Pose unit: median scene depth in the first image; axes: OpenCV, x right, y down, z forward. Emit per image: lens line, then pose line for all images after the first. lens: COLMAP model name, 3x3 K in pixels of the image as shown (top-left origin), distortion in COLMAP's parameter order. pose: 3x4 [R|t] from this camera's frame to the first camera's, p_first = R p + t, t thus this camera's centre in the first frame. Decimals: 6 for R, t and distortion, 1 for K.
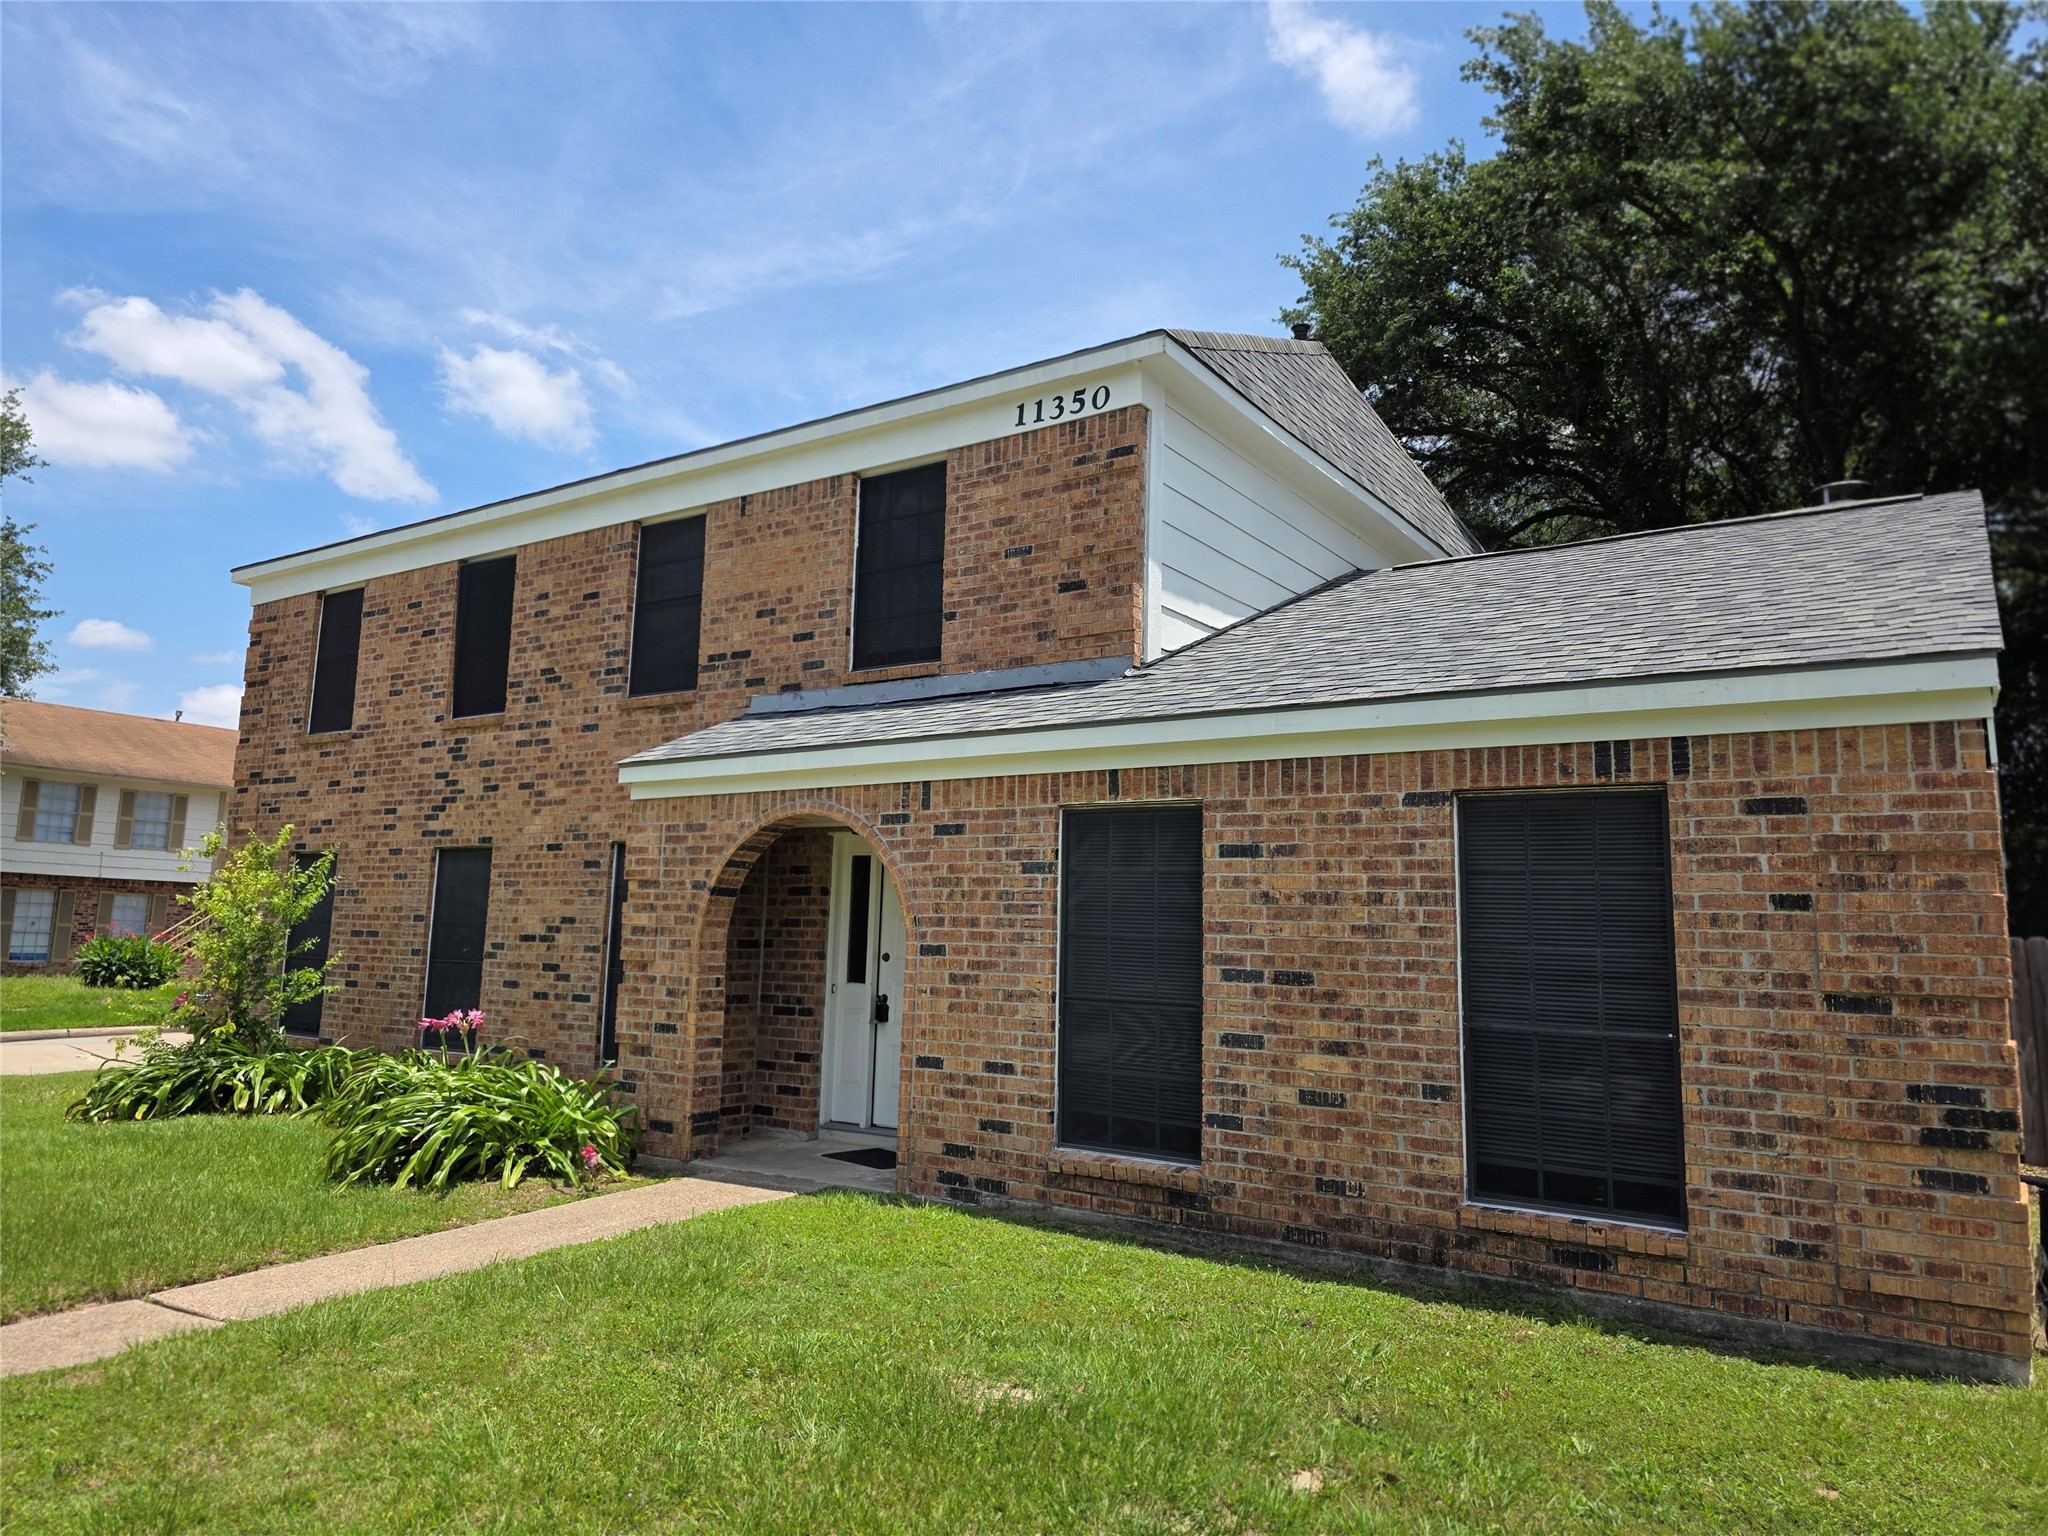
lens RADIAL K [[1389.9, 0, 1021.5], [0, 1389.9, 737.5], [0, 0, 1]] dist [0.079453, -0.095779]
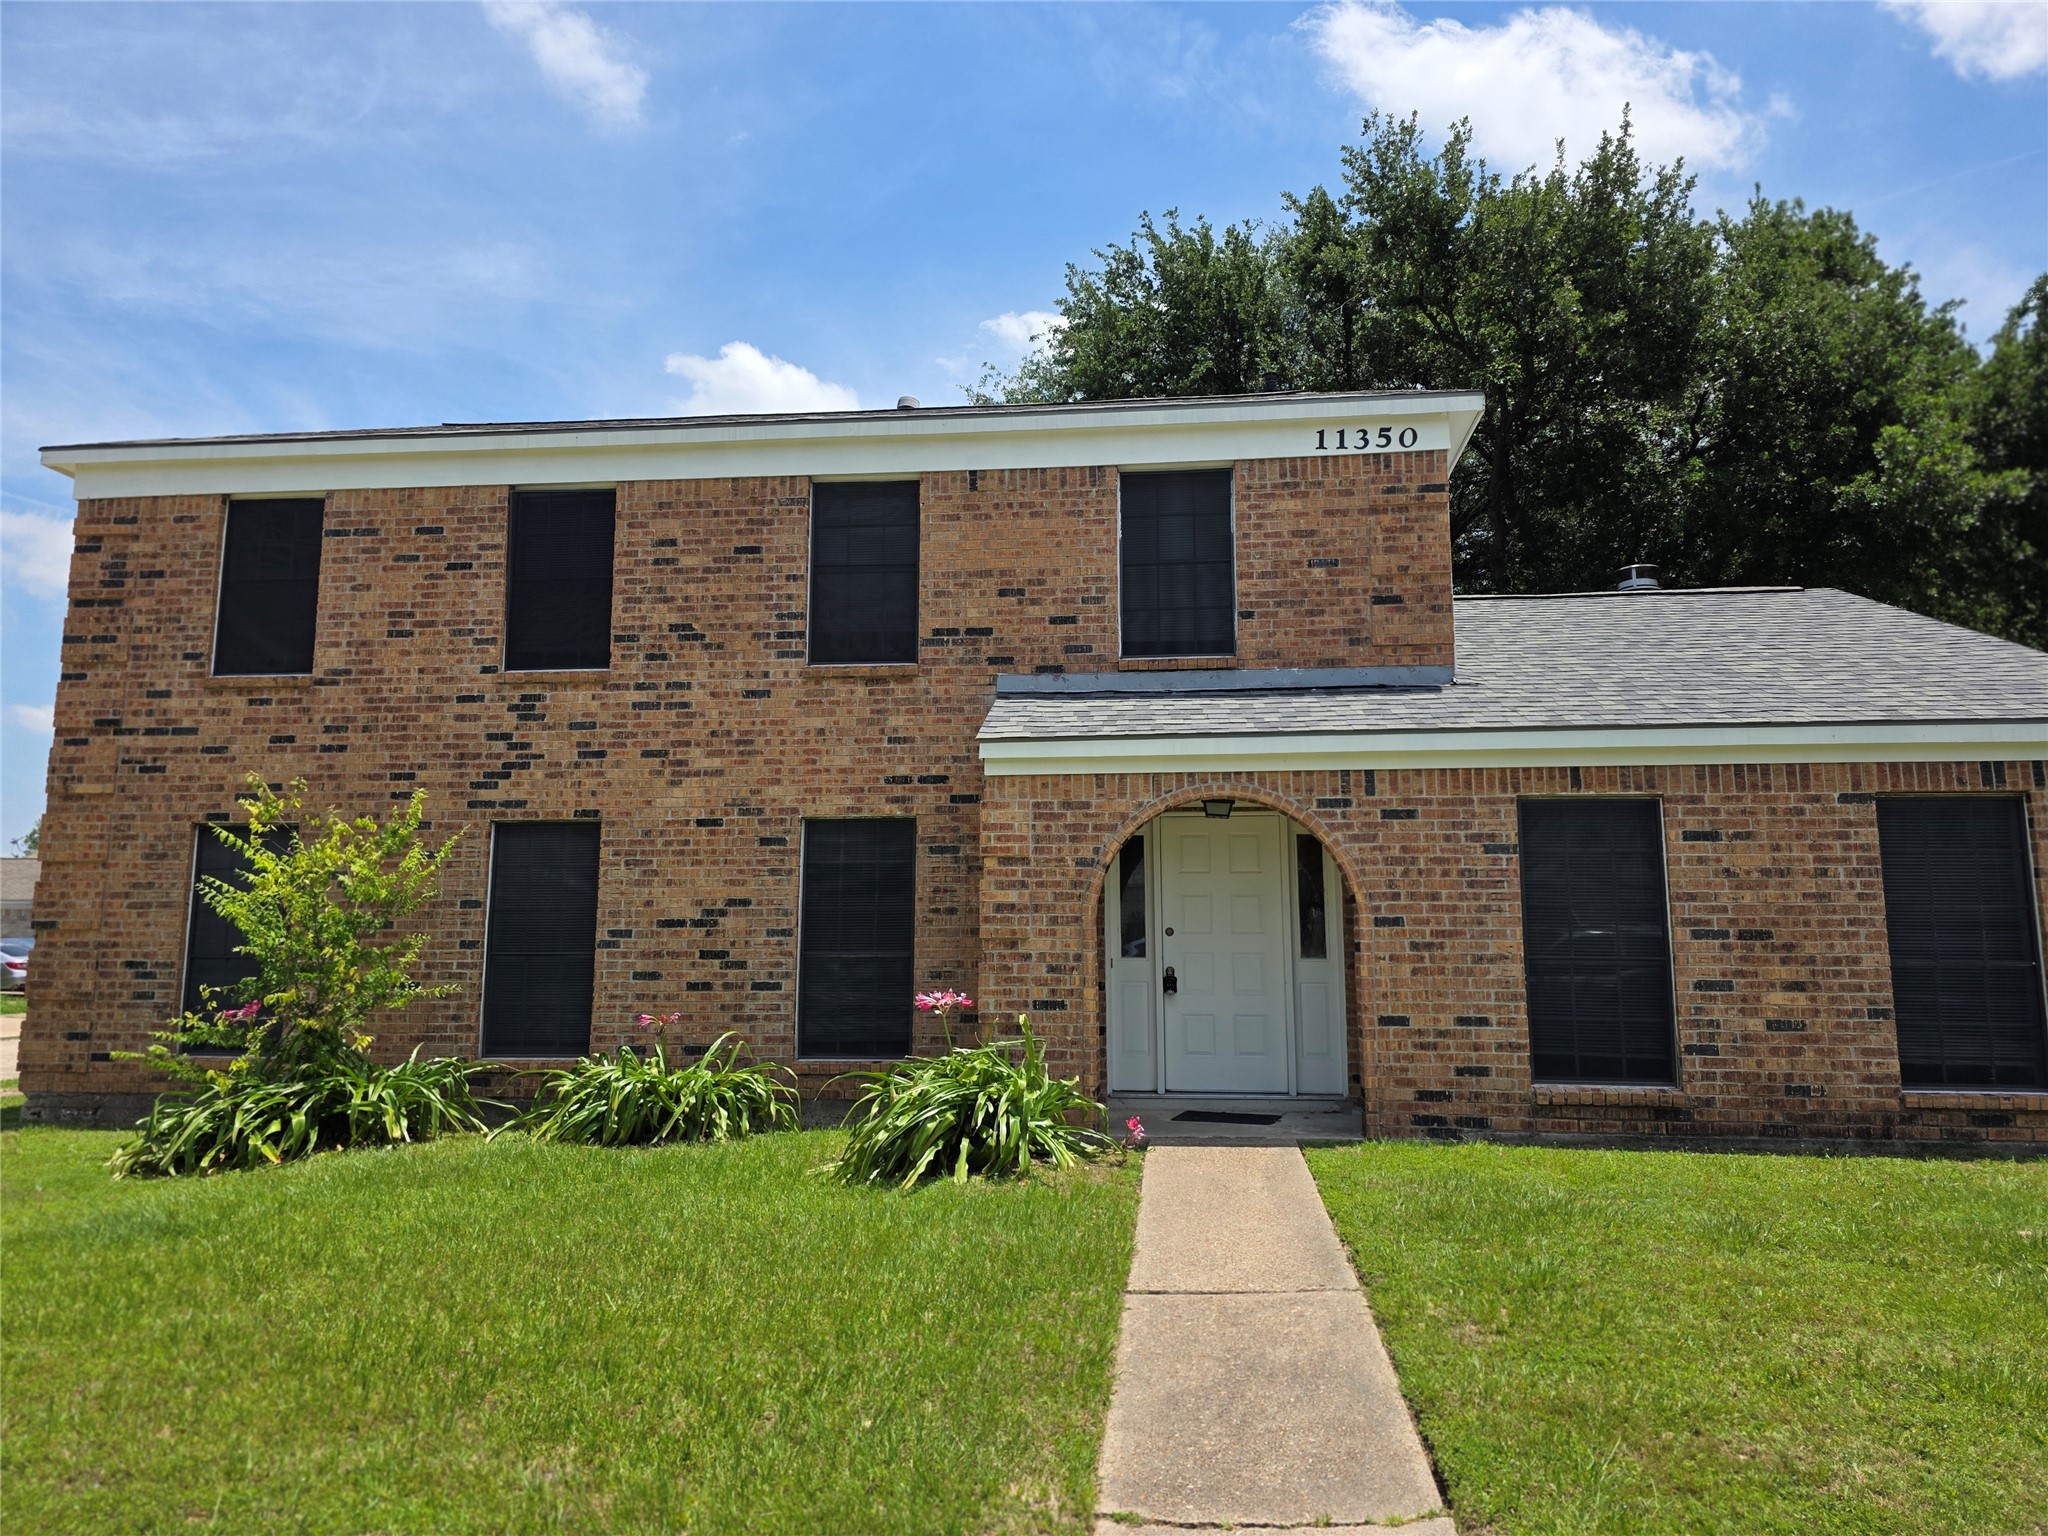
lens RADIAL K [[1397.3, 0, 1051.3], [0, 1397.3, 726.1], [0, 0, 1]] dist [0.076248, -0.093281]
pose [[0.876227, 0.044371, 0.479851, -0.726063], [-0.047487, 0.998856, -0.005648, 0.013026], [-0.479552, -0.017838, 0.877332, 0.120679]]
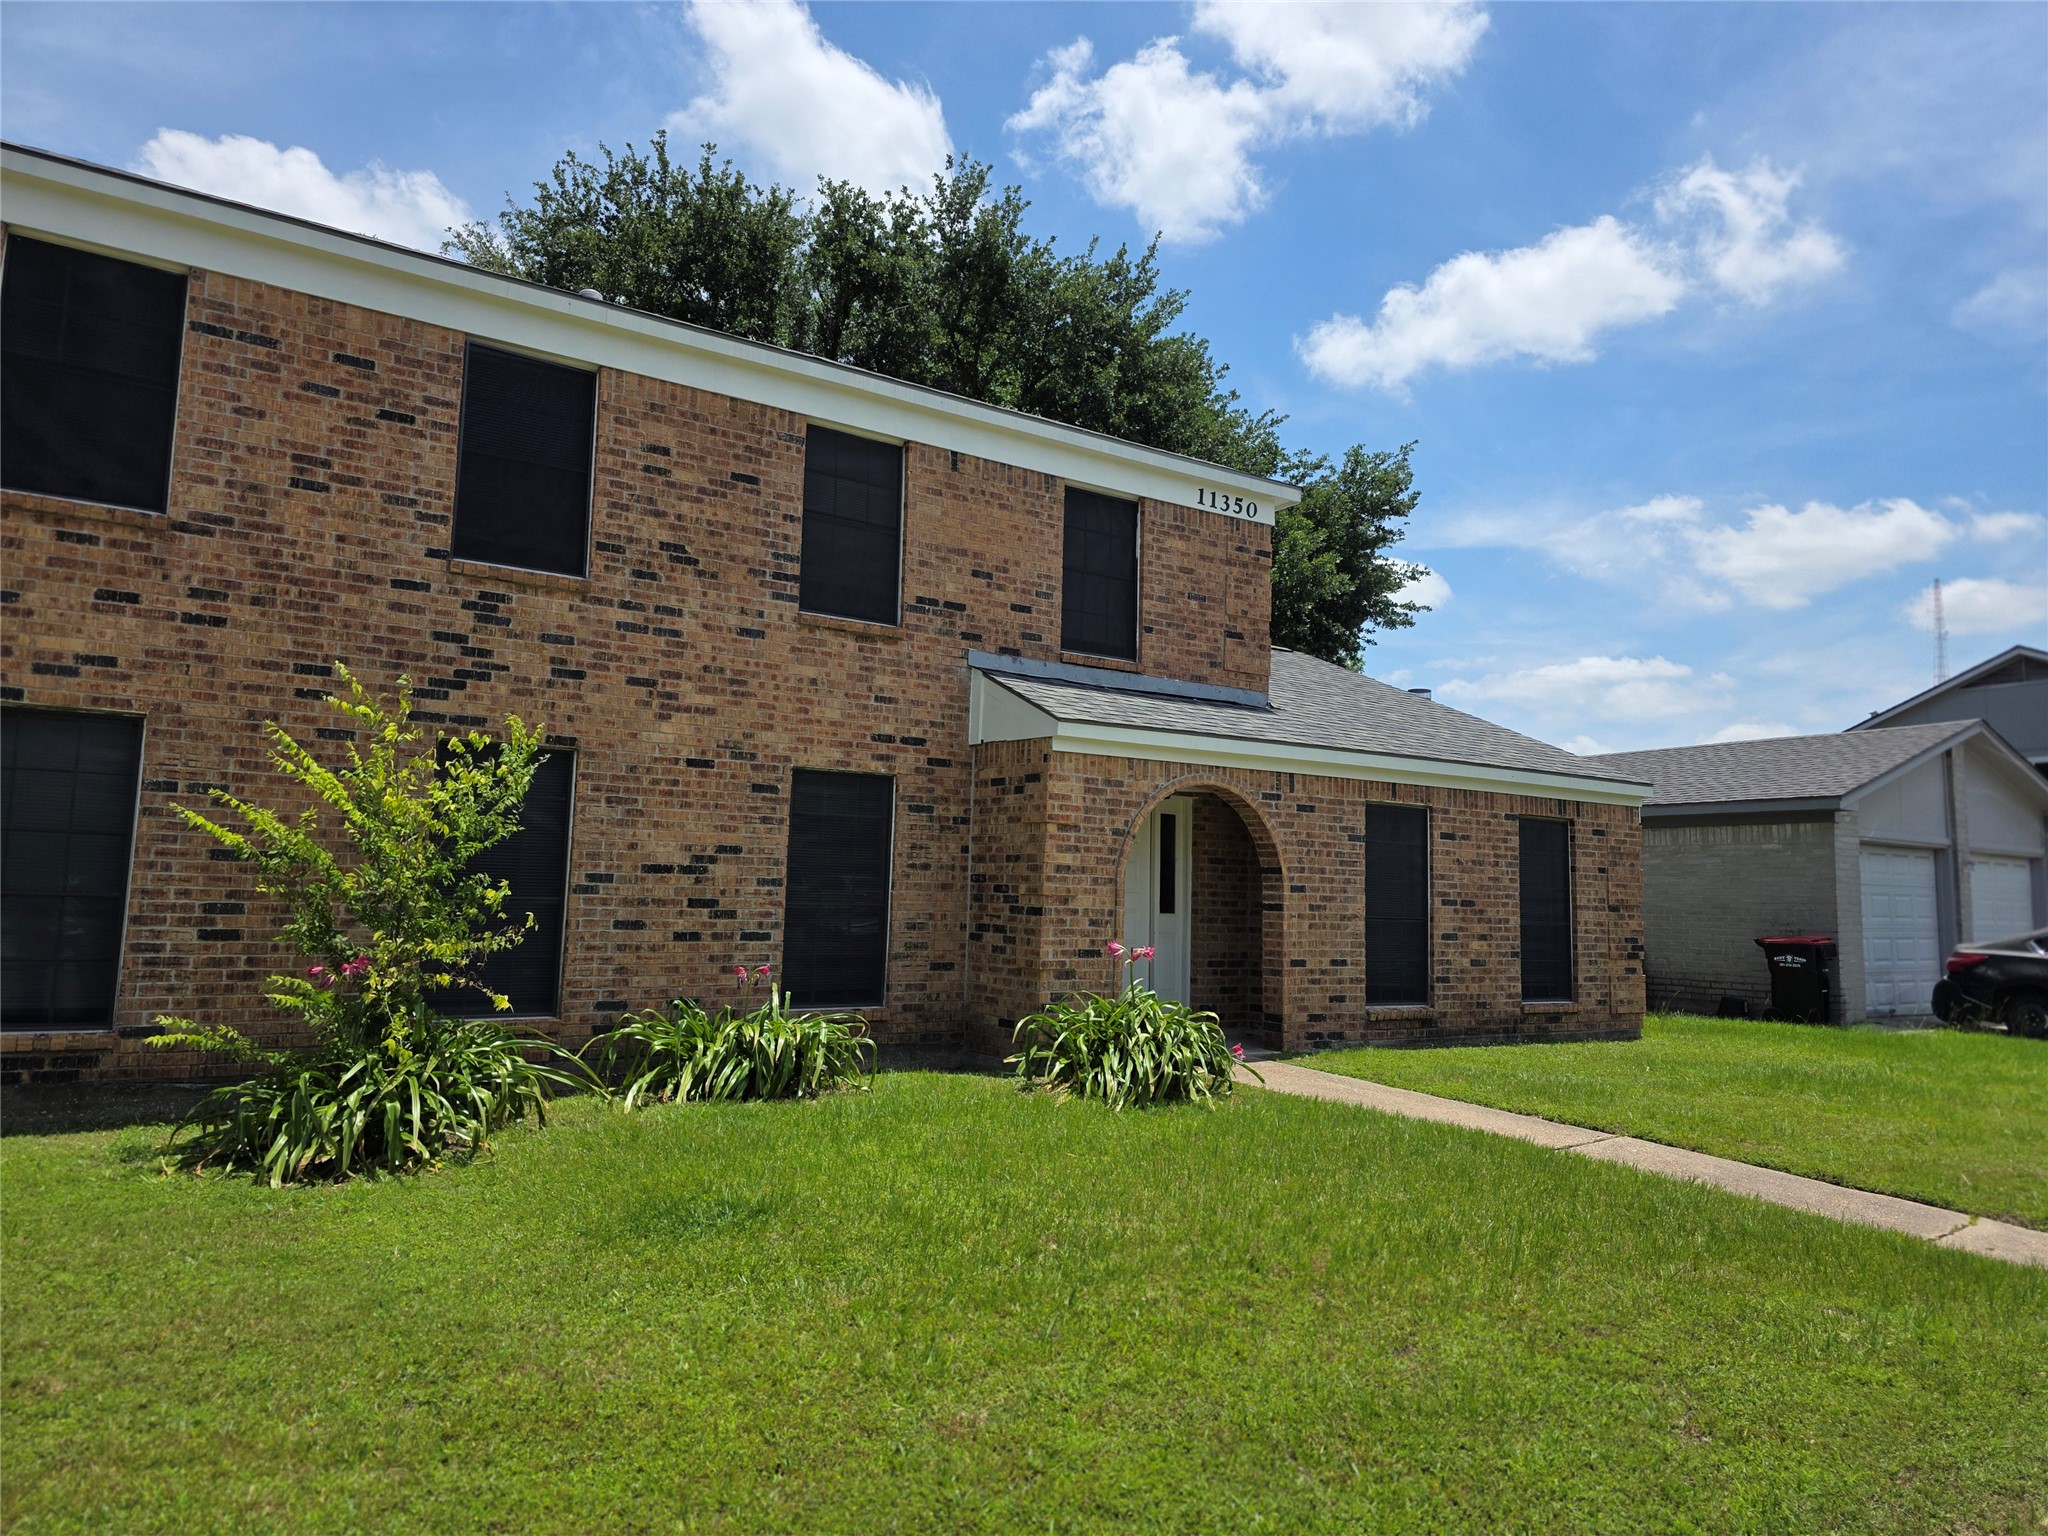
lens RADIAL K [[1385.8, 0, 1058.2], [0, 1385.8, 741.1], [0, 0, 1]] dist [0.077456, -0.087661]
pose [[0.339677, 0.087275, 0.936484, -1.322308], [-0.155311, 0.987221, -0.035670, 0.076997], [-0.927630, -0.133330, 0.348891, 0.633097]]
